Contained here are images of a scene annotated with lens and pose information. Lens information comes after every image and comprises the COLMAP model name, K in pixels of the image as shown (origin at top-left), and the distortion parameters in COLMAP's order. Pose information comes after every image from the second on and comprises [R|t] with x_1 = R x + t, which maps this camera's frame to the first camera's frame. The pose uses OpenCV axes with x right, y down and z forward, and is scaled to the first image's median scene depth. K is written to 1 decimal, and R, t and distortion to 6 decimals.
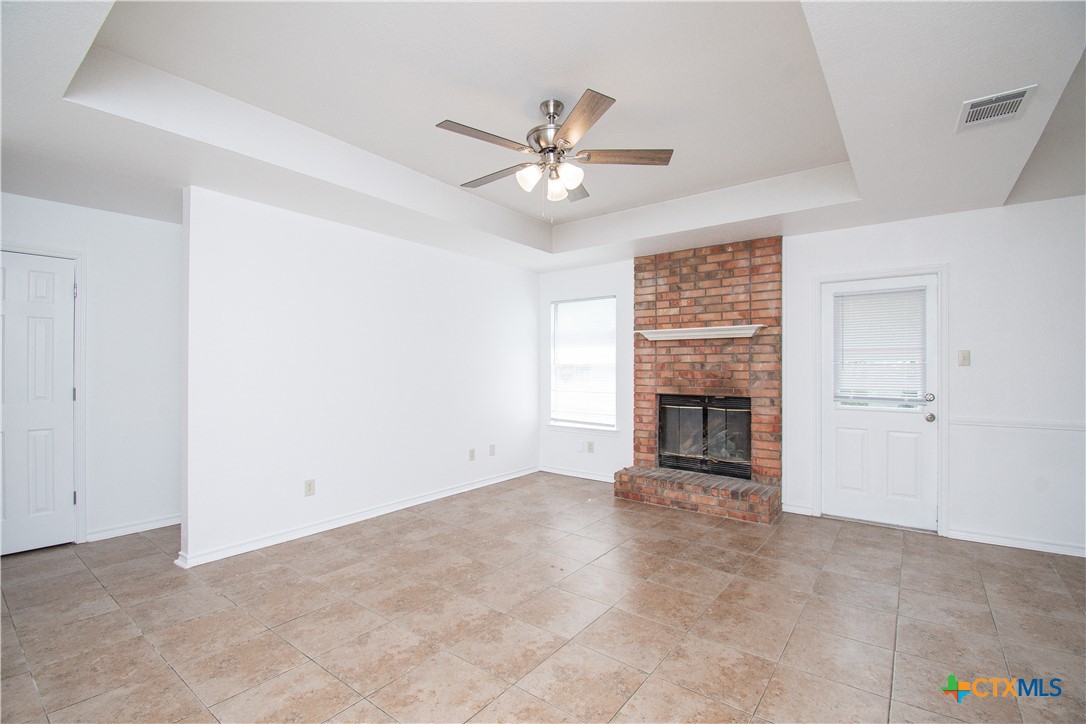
lens RADIAL K [[482.0, 0, 541.0], [0, 482.0, 370.0], [0, 0, 1]] dist [0.018631, -0.027218]
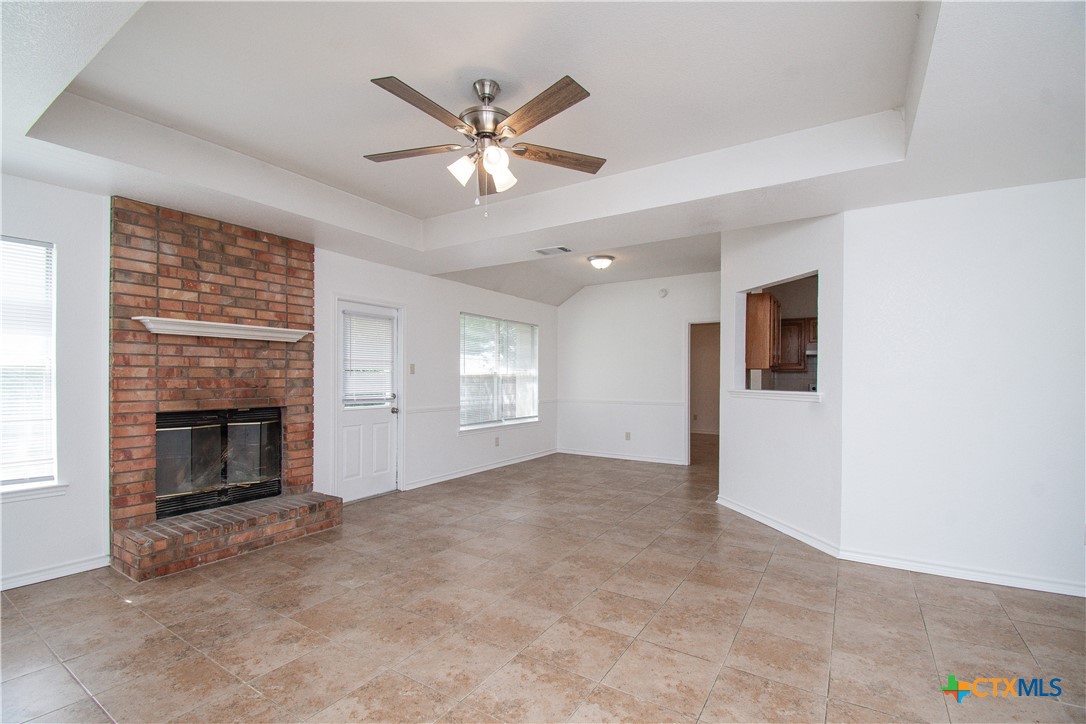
lens RADIAL K [[484.6, 0, 540.0], [0, 484.6, 386.2], [0, 0, 1]] dist [0.020692, -0.028886]
pose [[-0.084905, -0.022533, 0.996134, -0.519082], [-0.001874, 0.999746, 0.022455, -0.004183], [-0.996387, 0.000039, -0.084926, 0.560576]]
